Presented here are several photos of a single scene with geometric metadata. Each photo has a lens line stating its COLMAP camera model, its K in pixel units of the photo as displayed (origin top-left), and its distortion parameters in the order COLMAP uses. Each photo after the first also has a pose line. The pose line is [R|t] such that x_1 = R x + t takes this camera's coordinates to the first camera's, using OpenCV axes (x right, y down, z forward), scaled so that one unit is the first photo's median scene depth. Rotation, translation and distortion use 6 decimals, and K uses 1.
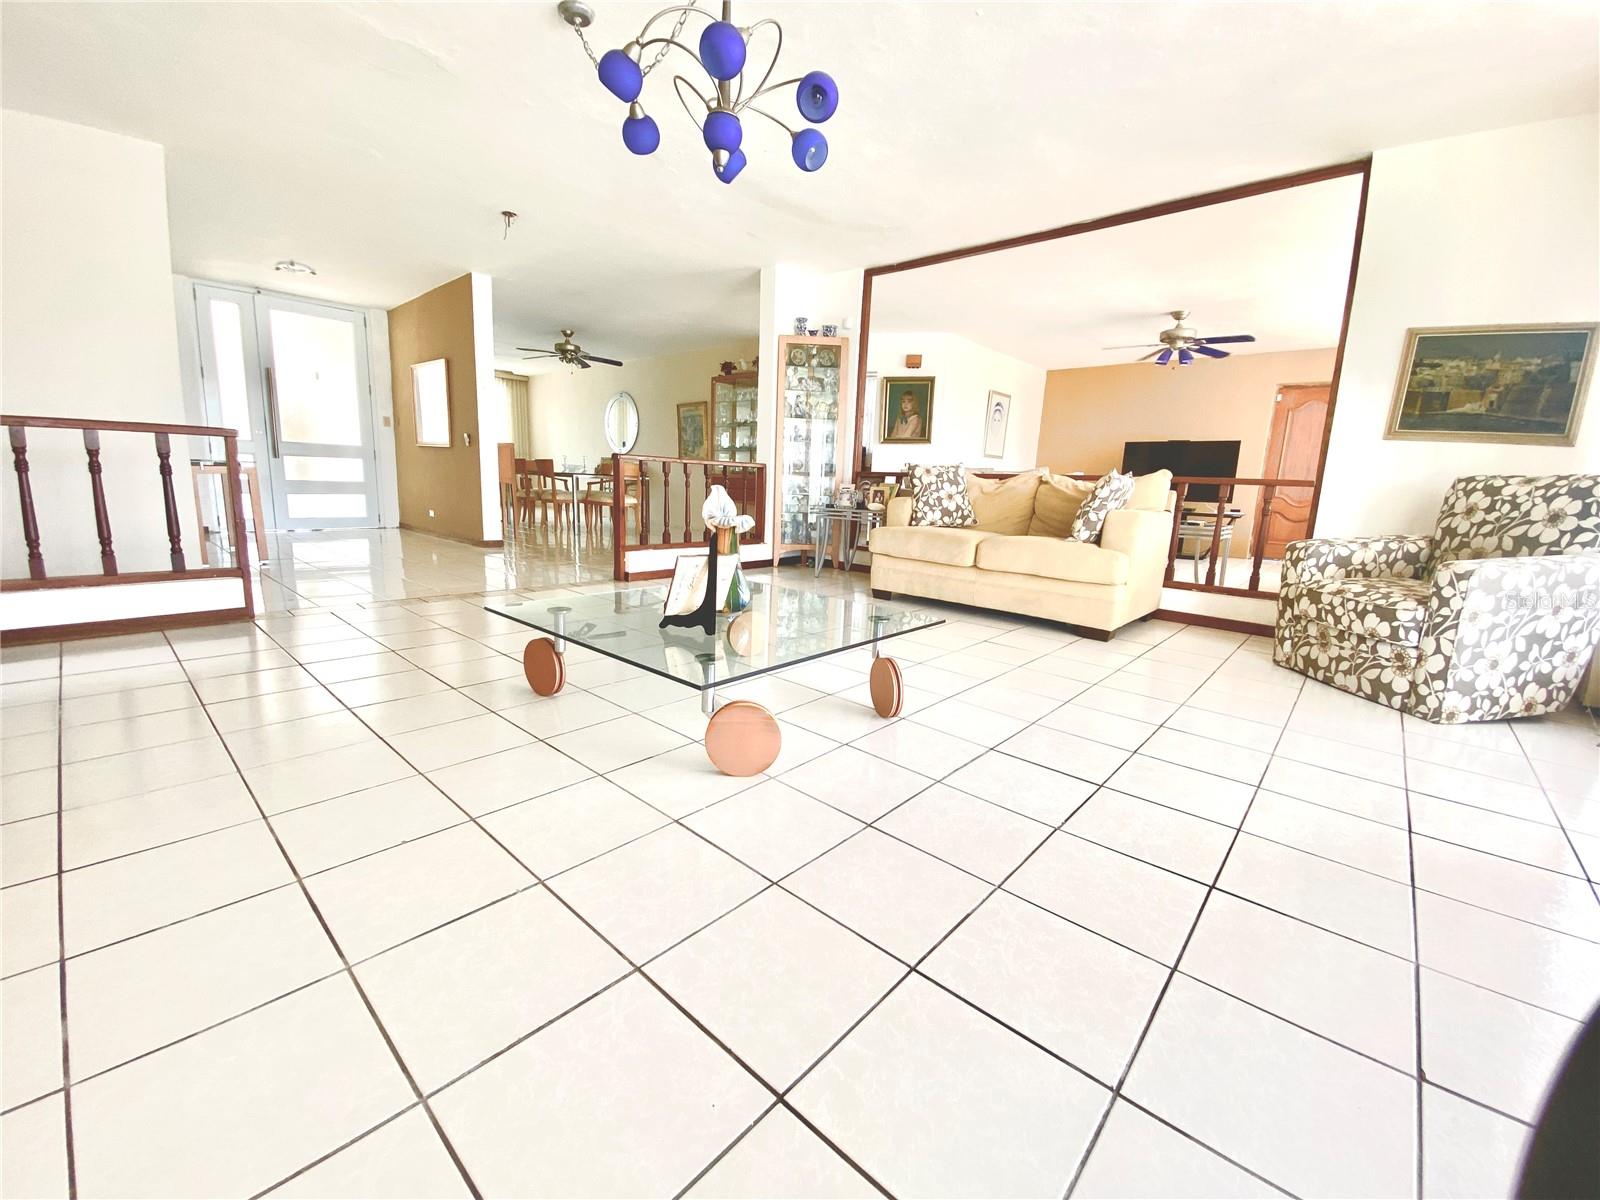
lens RADIAL K [[655.6, 0, 798.2], [0, 655.6, 601.7], [0, 0, 1]] dist [-0.019609, -0.001350]
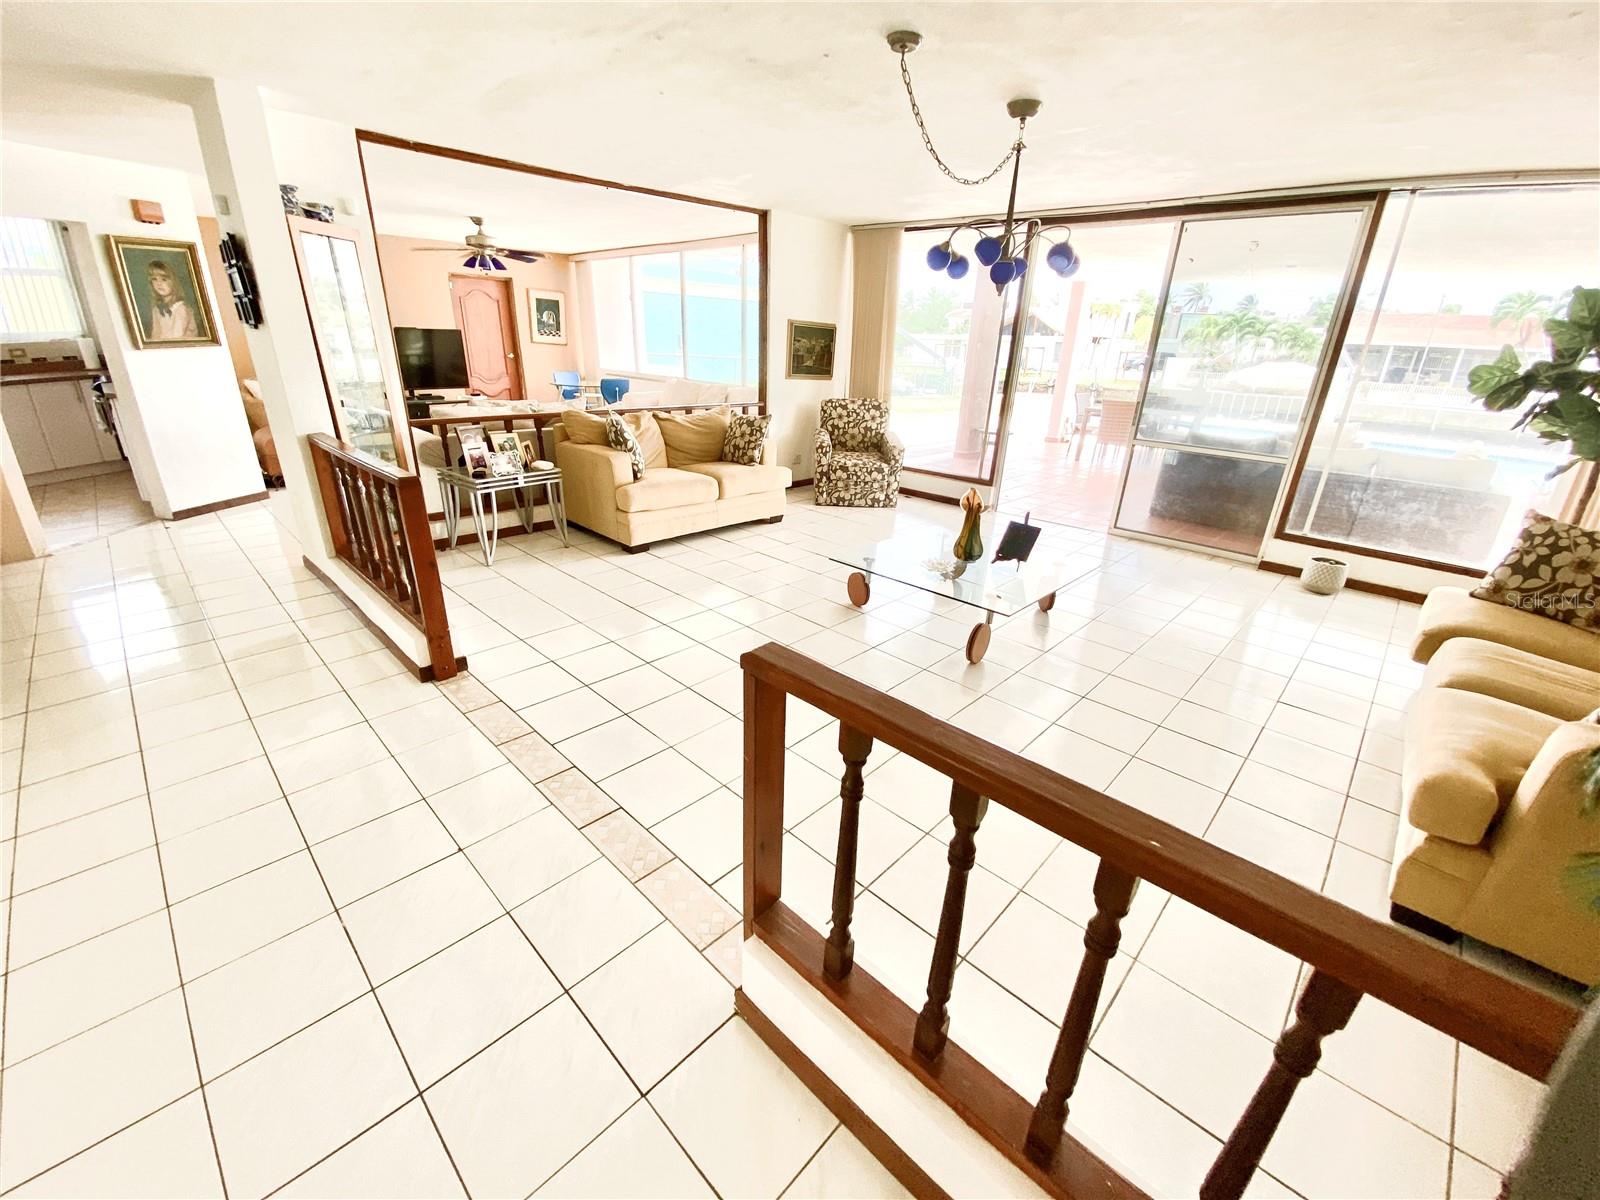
lens RADIAL K [[655.6, 0, 805.4], [0, 655.6, 601.1], [0, 0, 1]] dist [-0.019609, -0.001350]
pose [[0.033360, -0.402967, 0.914607, -1.380587], [0.143022, 0.907622, 0.394673, -0.489819], [-0.989157, 0.117643, 0.087911, 1.007232]]
